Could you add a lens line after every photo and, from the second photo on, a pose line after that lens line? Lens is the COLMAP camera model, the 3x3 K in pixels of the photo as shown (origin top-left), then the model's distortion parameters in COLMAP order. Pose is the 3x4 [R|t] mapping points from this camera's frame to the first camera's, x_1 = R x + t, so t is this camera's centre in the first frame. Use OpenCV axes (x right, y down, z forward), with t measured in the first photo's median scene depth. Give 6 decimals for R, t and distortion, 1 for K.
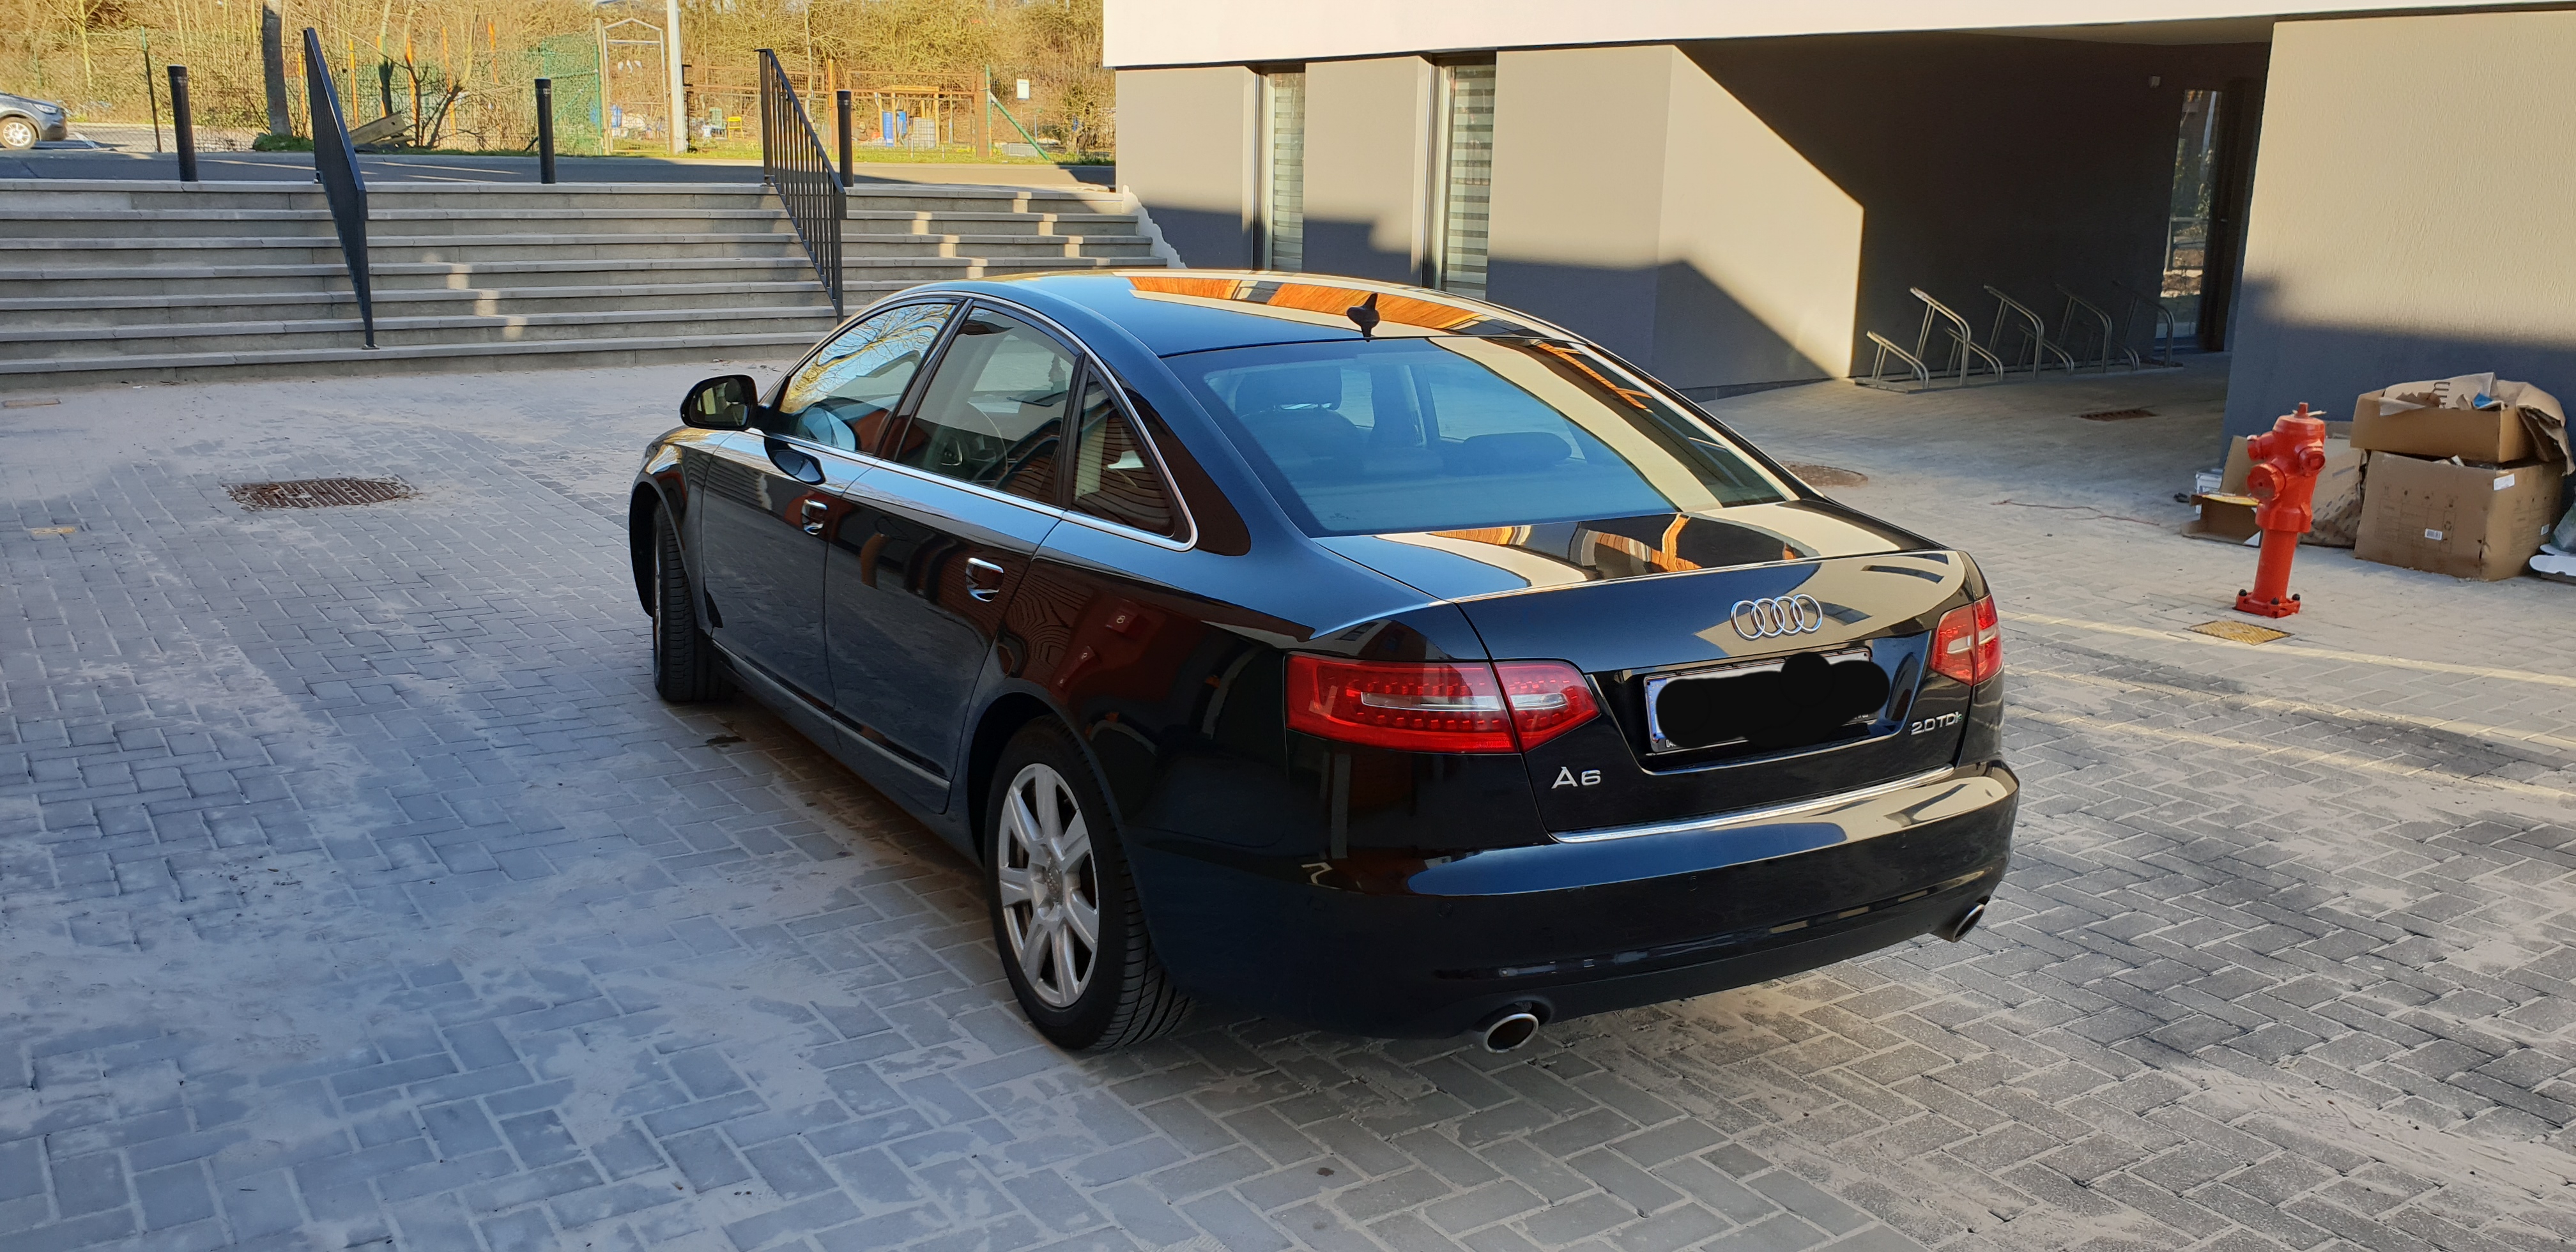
lens RADIAL K [[1995.4, 0, 1288.0], [0, 1995.4, 626.0], [0, 0, 1]] dist [0.003222, -0.000009]
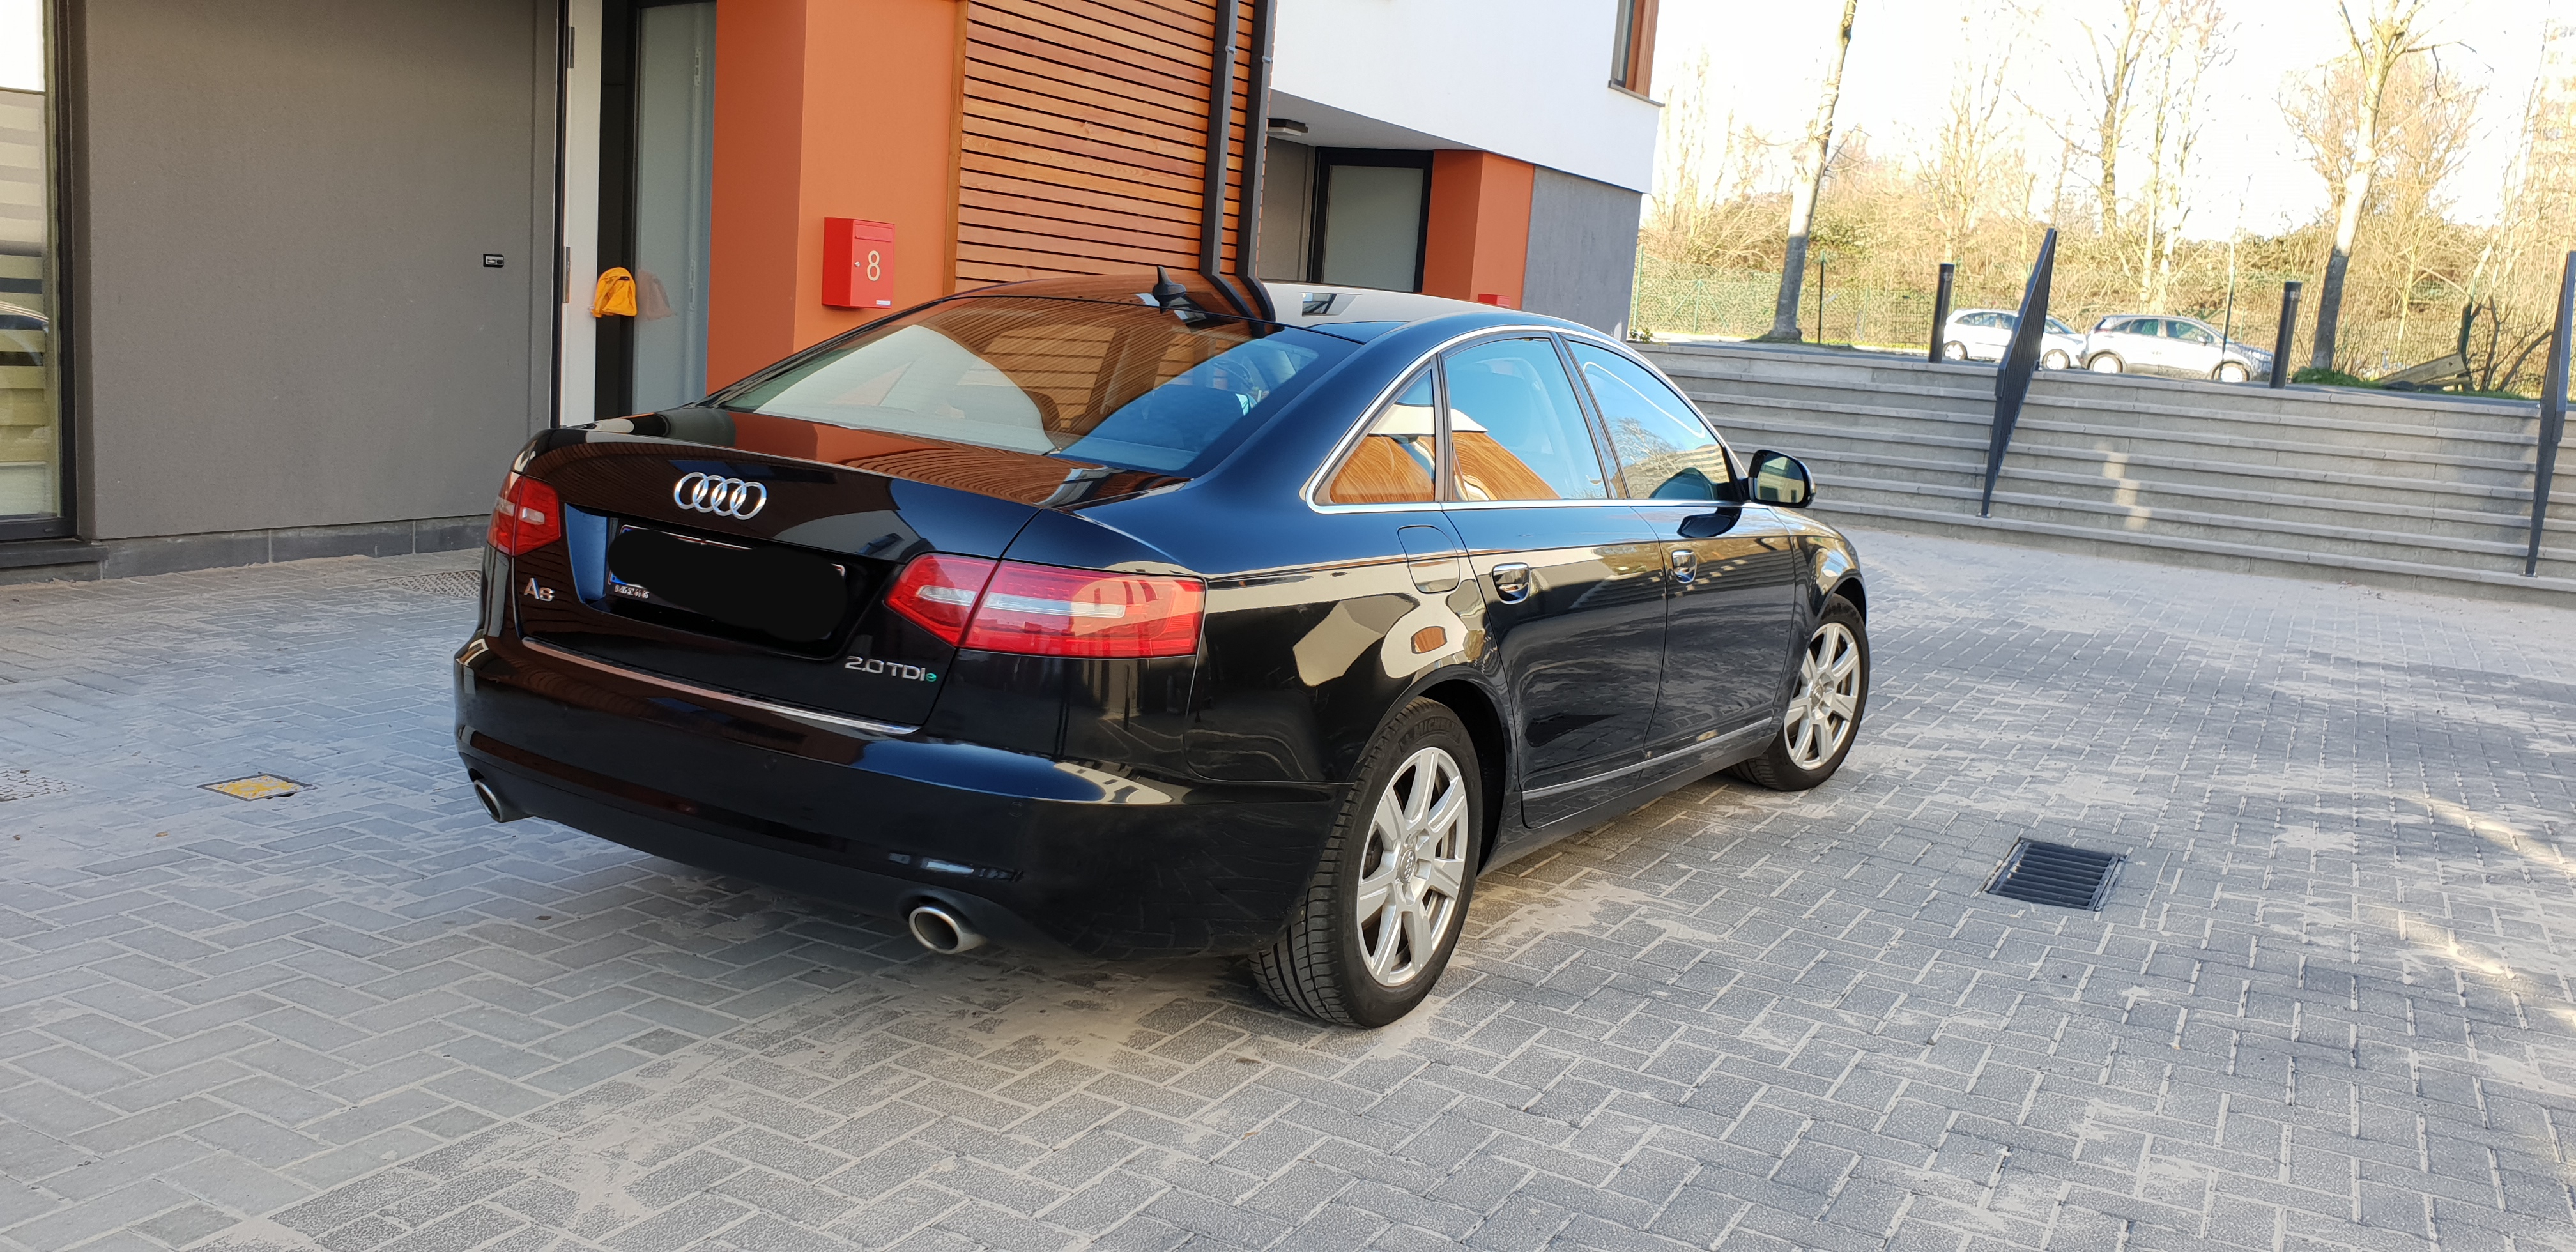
lens RADIAL K [[1995.4, 0, 1288.0], [0, 1995.4, 626.0], [0, 0, 1]] dist [0.003222, -0.000009]
pose [[0.476876, 0.150425, -0.866003, 1.009920], [-0.265057, 0.963993, 0.021488, -0.029138], [0.838053, 0.219293, 0.499577, 0.607415]]
